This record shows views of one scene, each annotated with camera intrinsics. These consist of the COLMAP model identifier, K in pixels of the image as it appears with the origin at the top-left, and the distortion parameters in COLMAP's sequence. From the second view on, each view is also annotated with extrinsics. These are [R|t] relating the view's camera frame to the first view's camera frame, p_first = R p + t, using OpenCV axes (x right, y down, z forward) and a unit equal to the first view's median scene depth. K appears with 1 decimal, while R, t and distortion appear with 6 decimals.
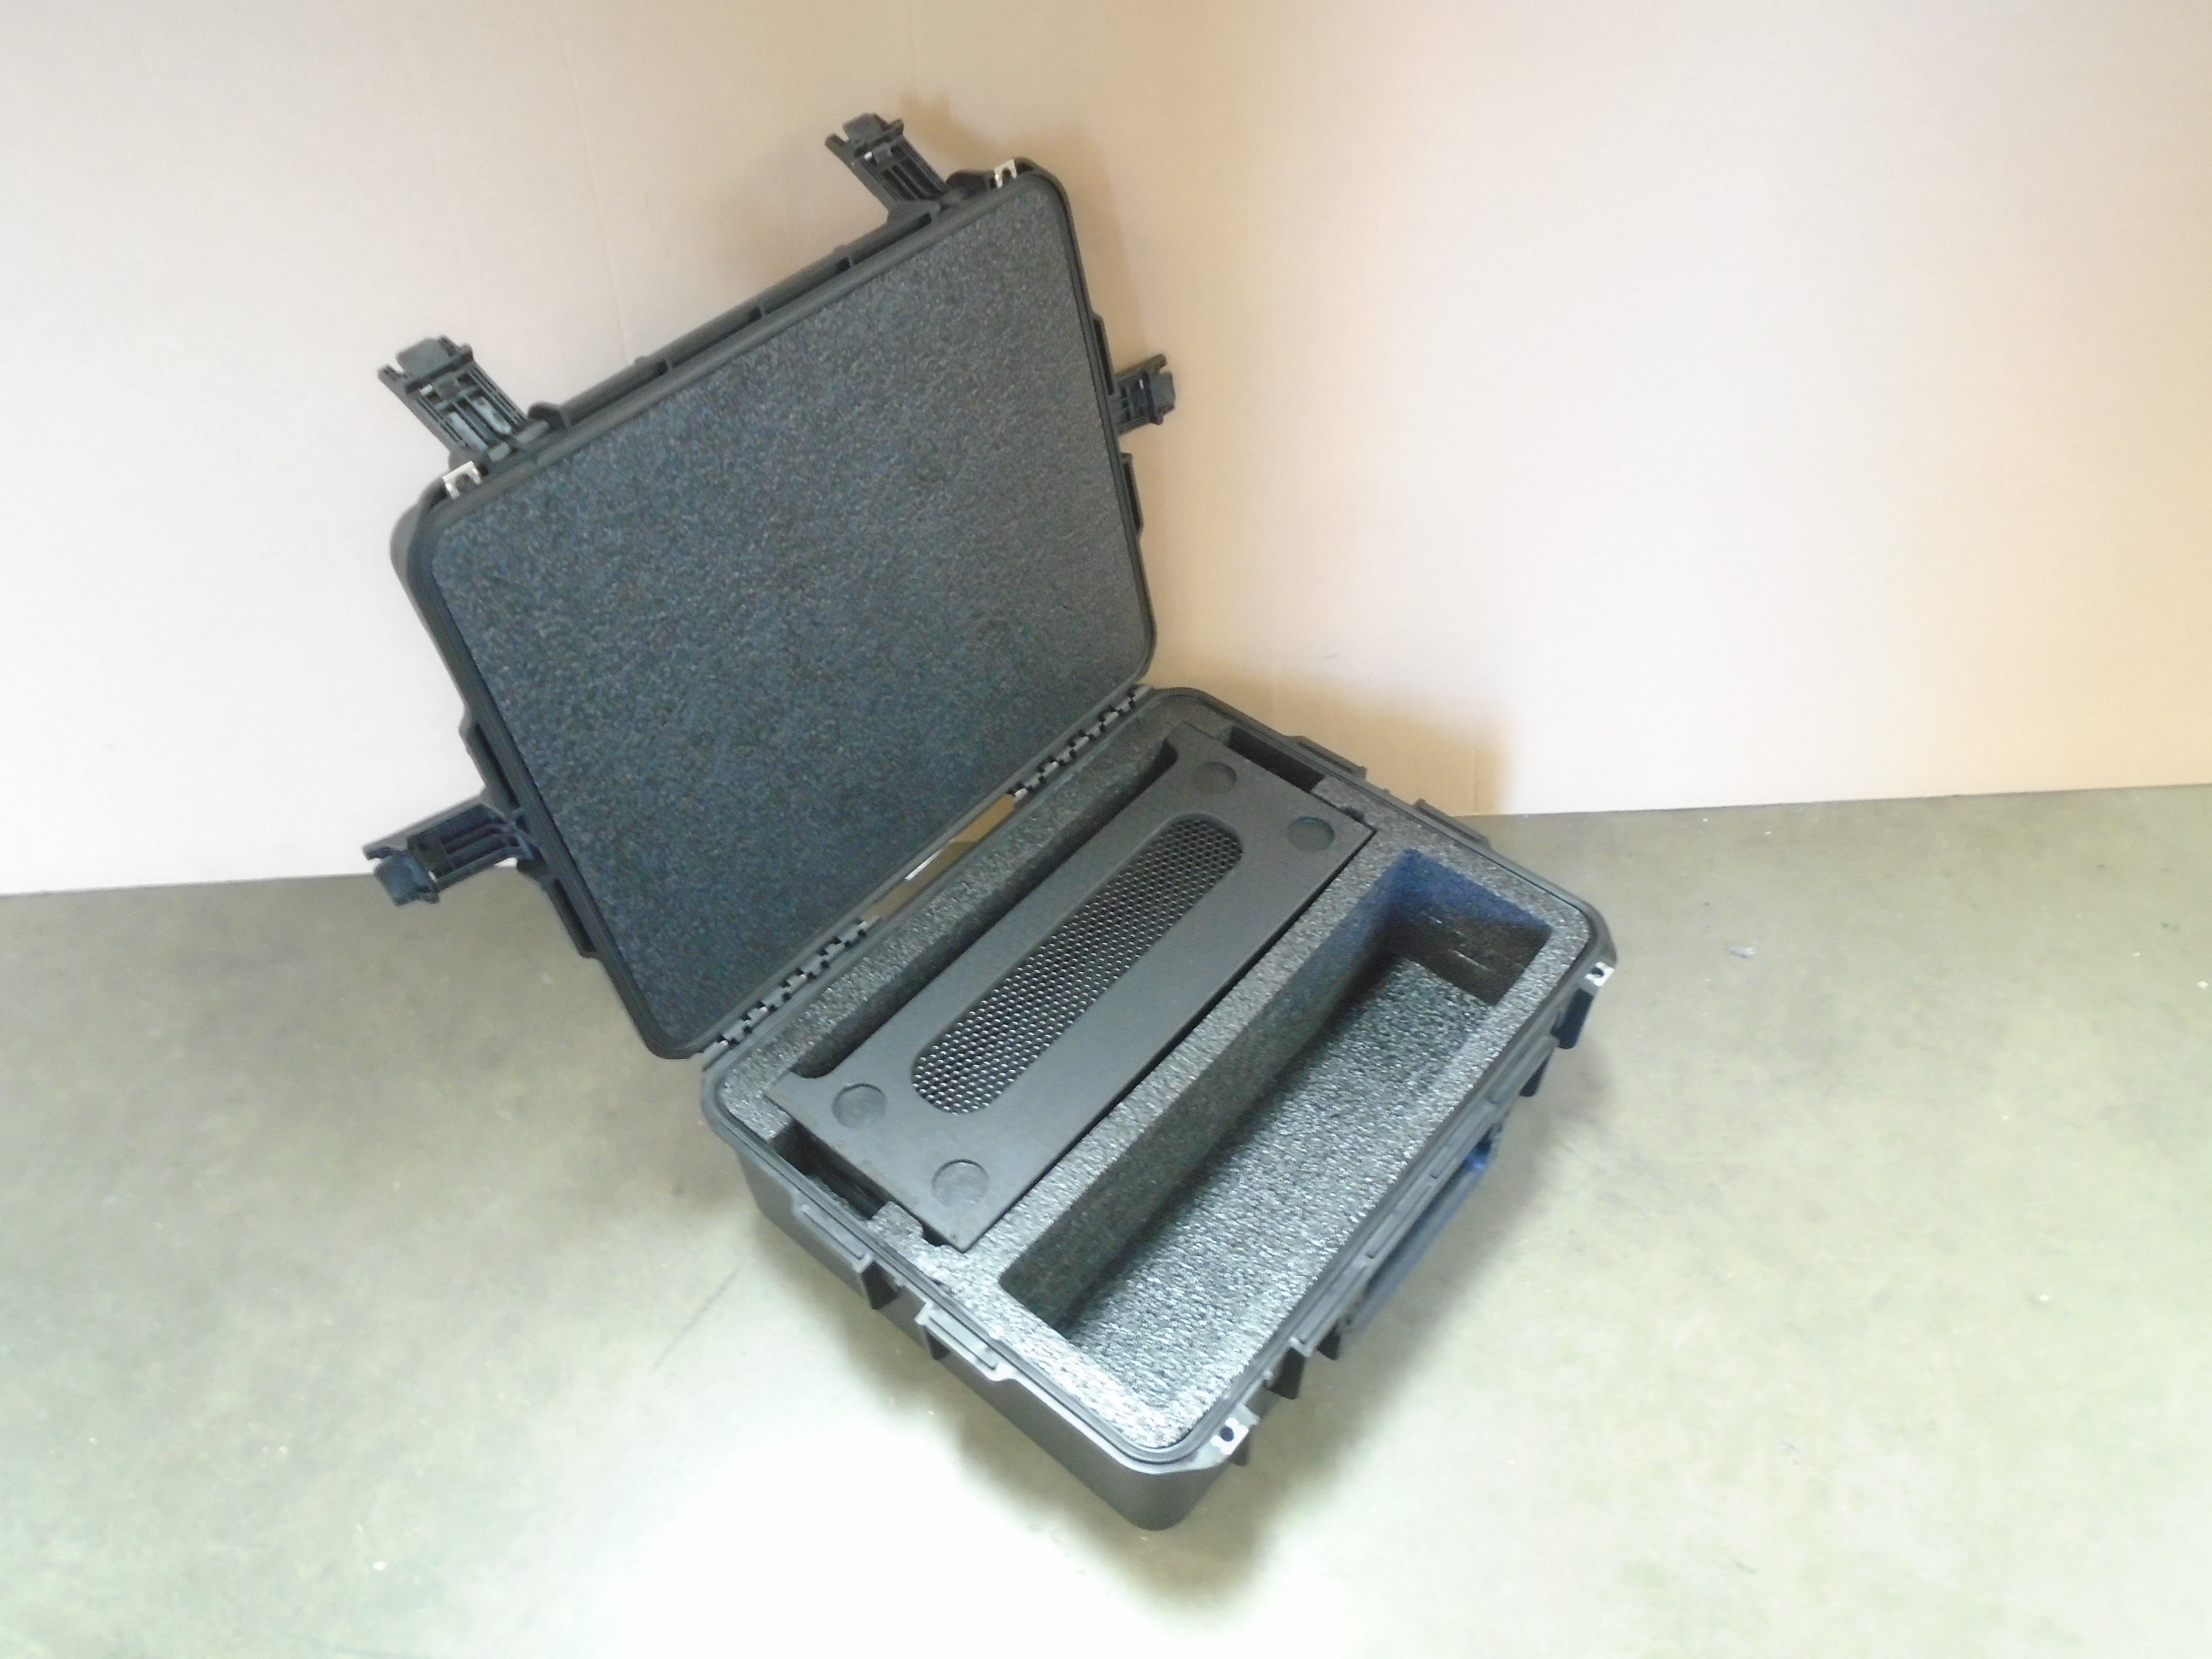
lens RADIAL K [[1710.7, 0, 1096.2], [0, 1710.7, 818.4], [0, 0, 1]] dist [-0.011084, 0.004645]
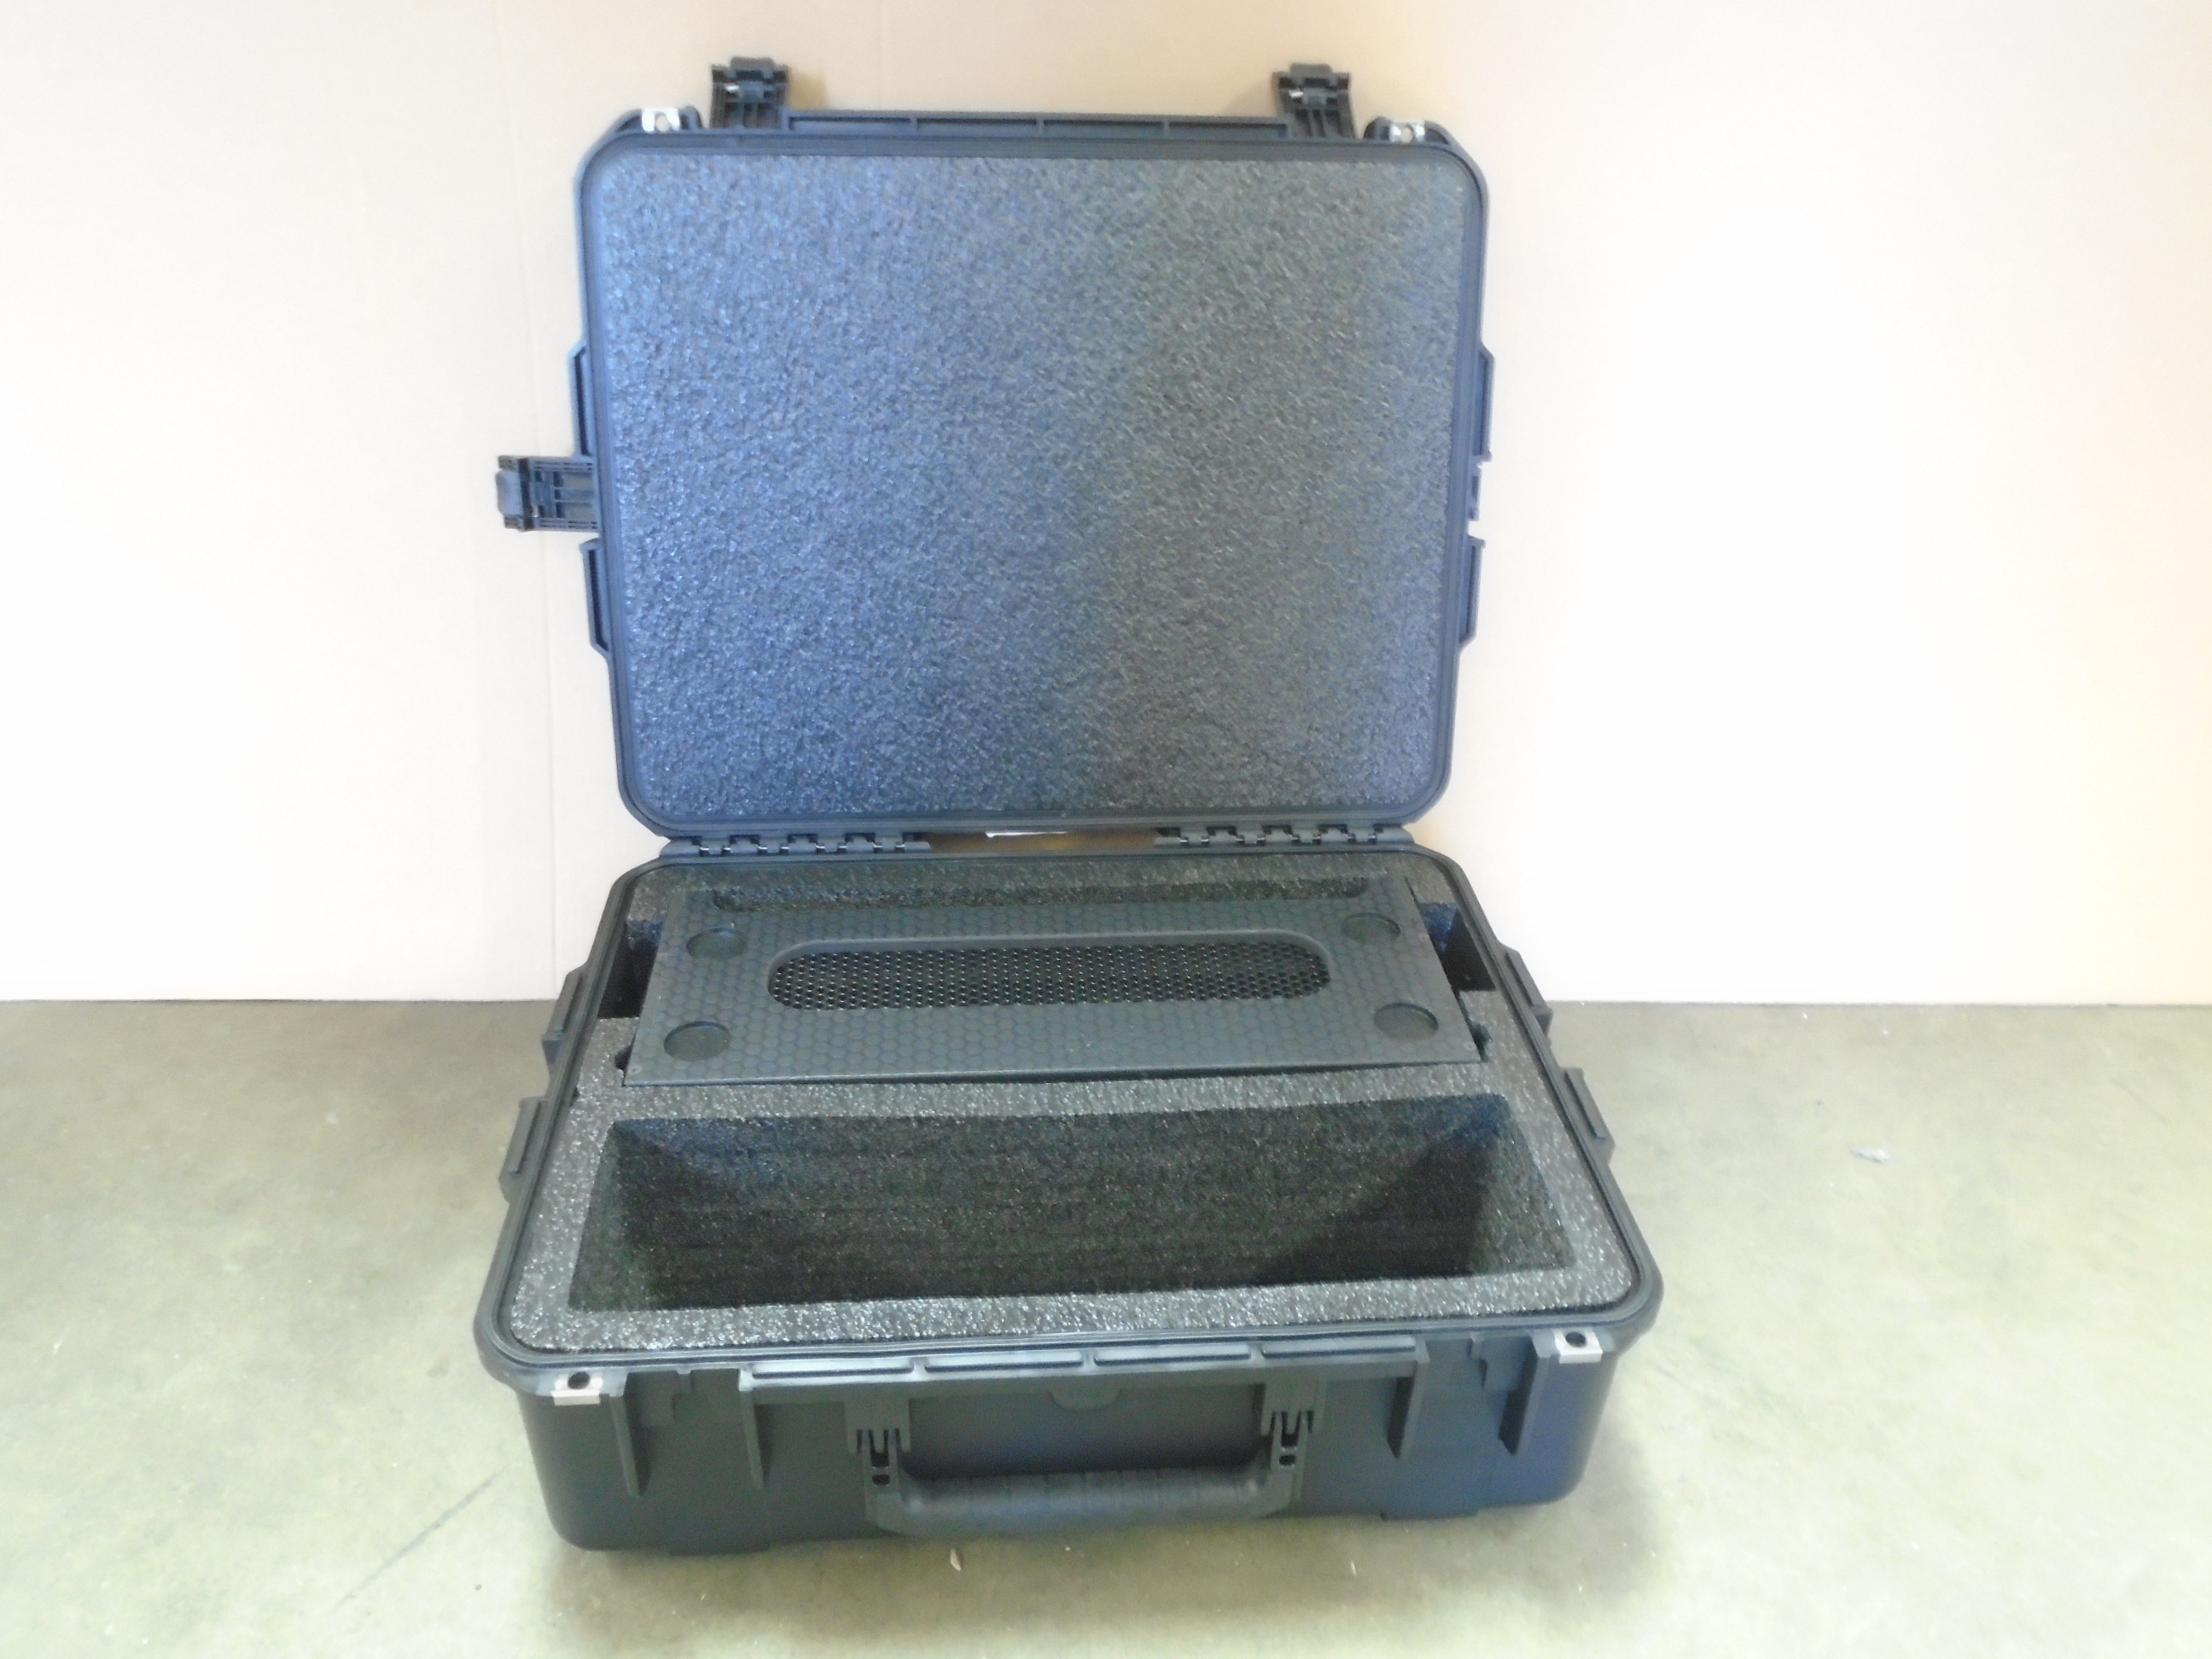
lens RADIAL K [[1710.7, 0, 1096.2], [0, 1710.7, 818.4], [0, 0, 1]] dist [-0.011084, 0.004645]
pose [[0.698959, 0.385703, -0.602237, 0.502120], [-0.551096, 0.827181, -0.109836, 0.103967], [0.455795, 0.408662, 0.790726, 0.370019]]
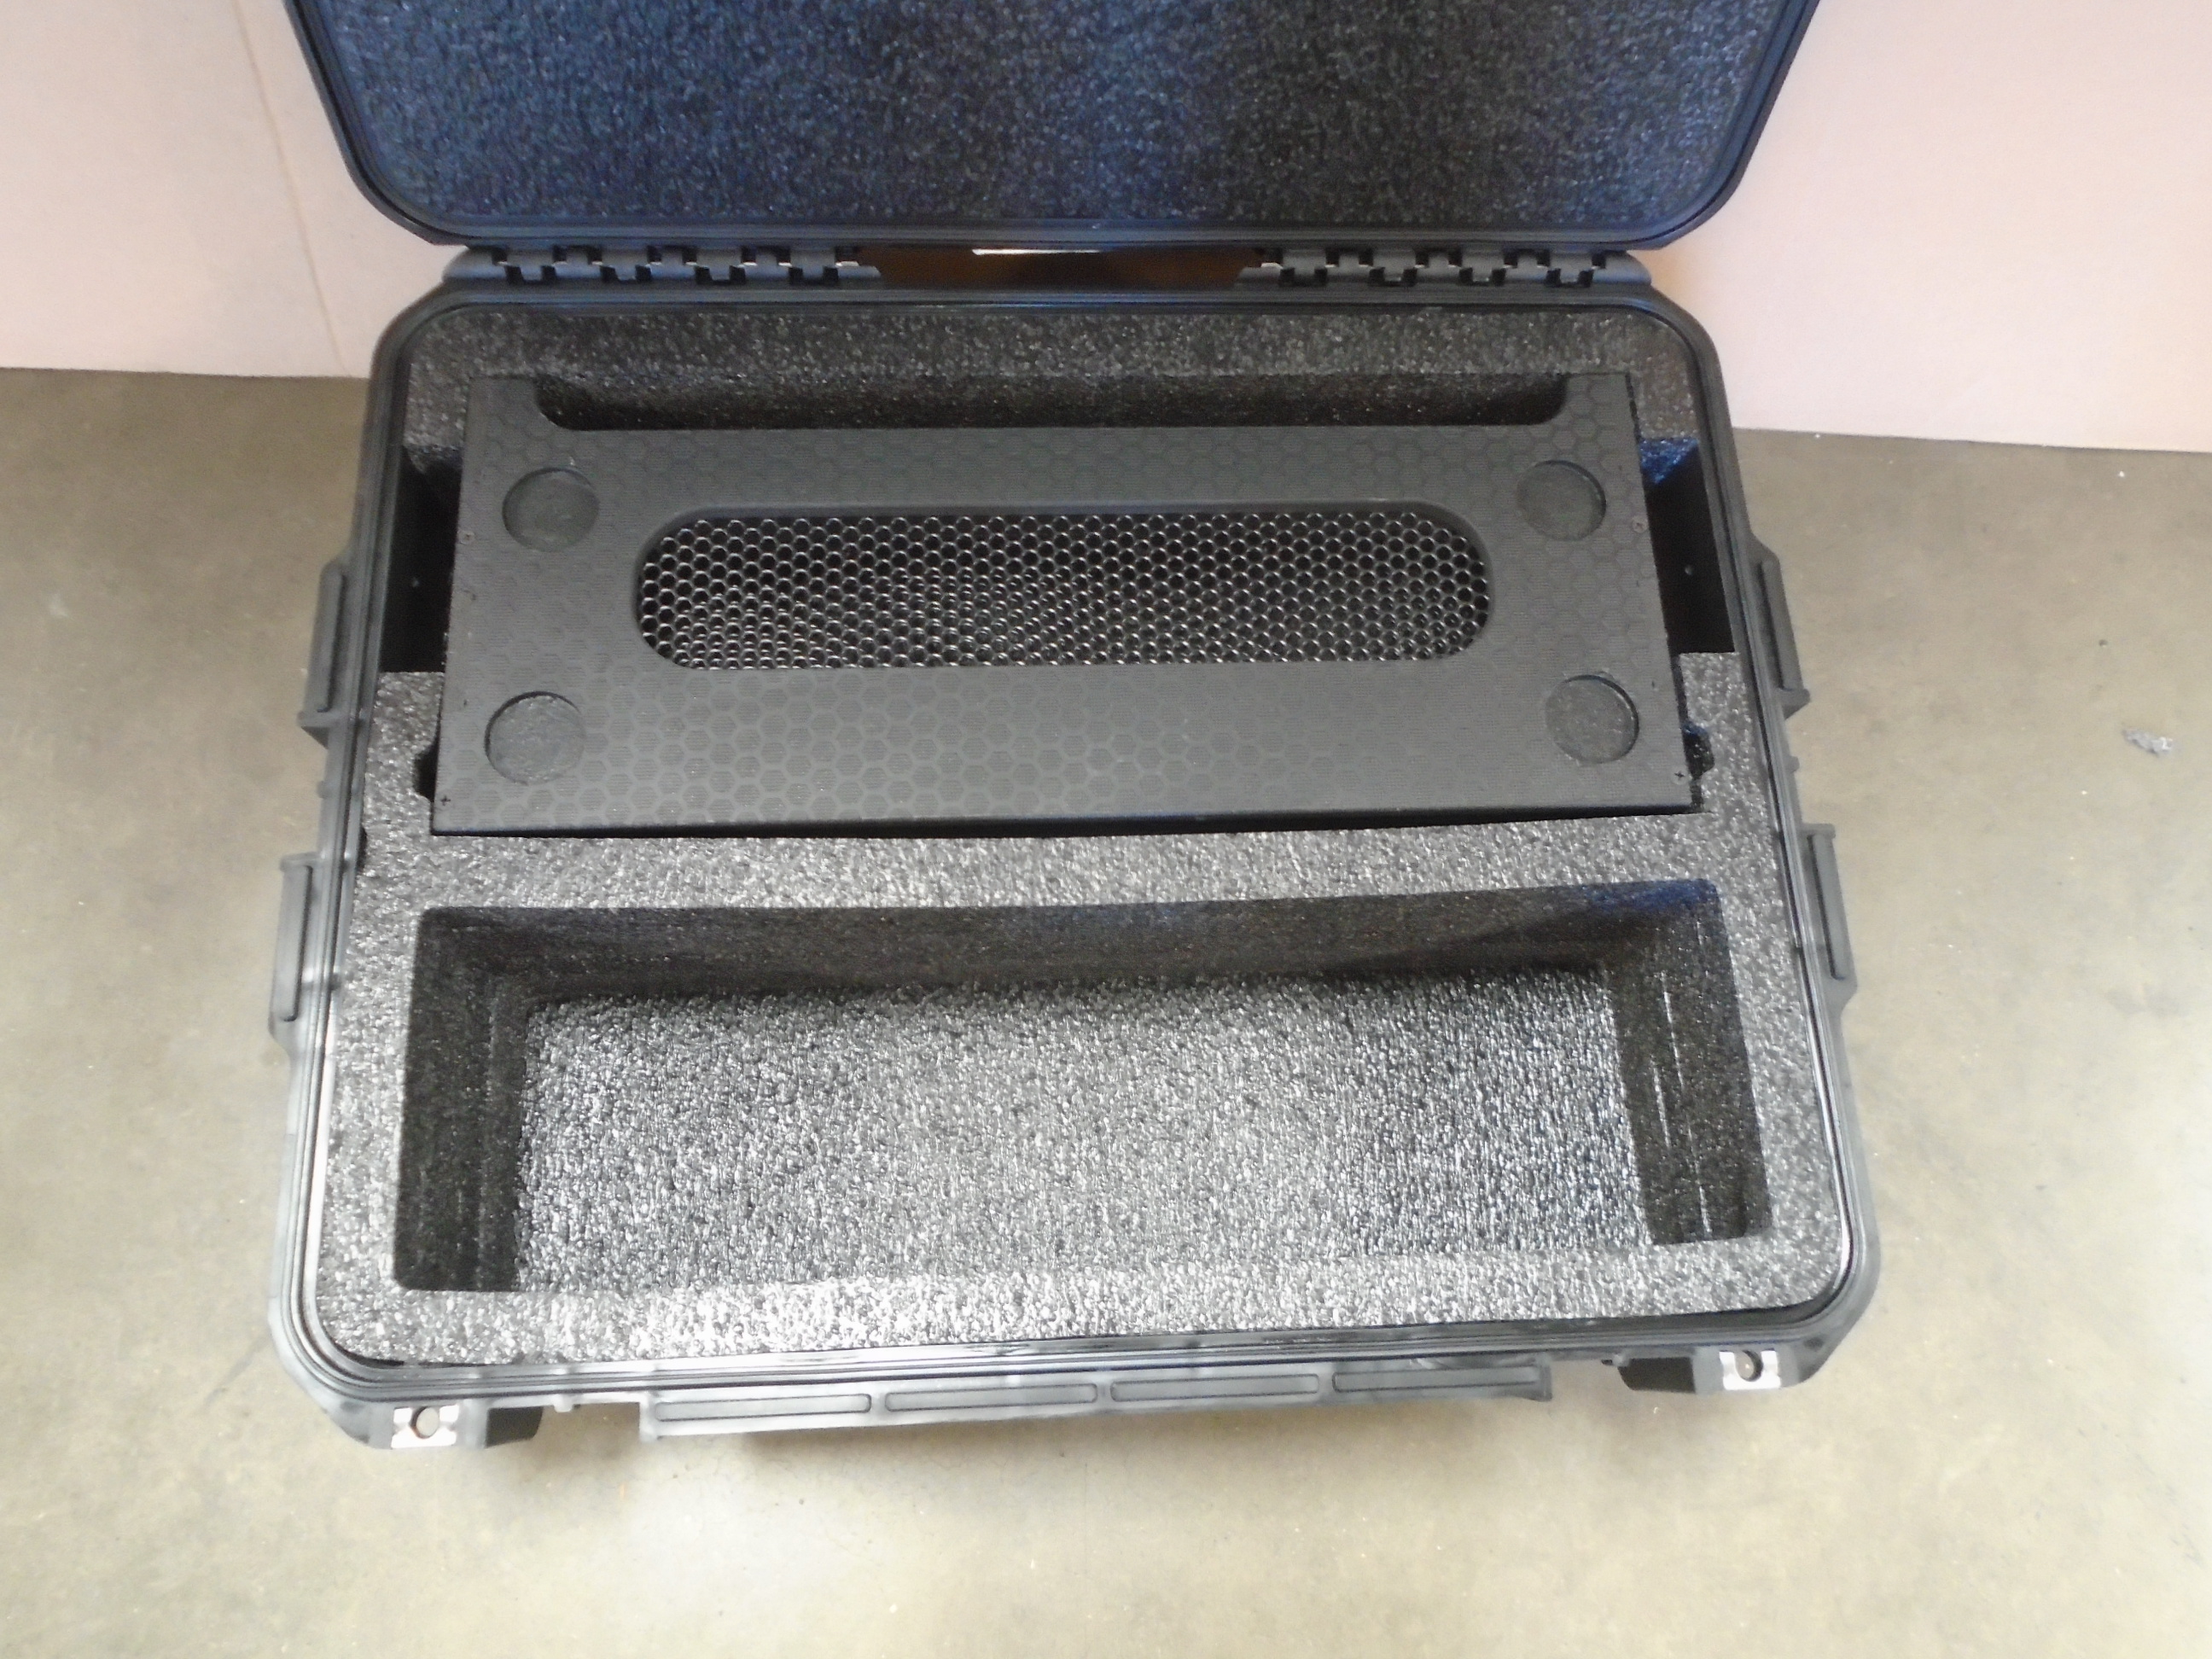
lens RADIAL K [[1710.7, 0, 1096.2], [0, 1710.7, 818.4], [0, 0, 1]] dist [-0.011084, 0.004645]
pose [[0.673017, 0.715679, -0.186685, 0.161131], [-0.590459, 0.671894, 0.447120, -0.121861], [0.445427, -0.190690, 0.874775, 0.569810]]
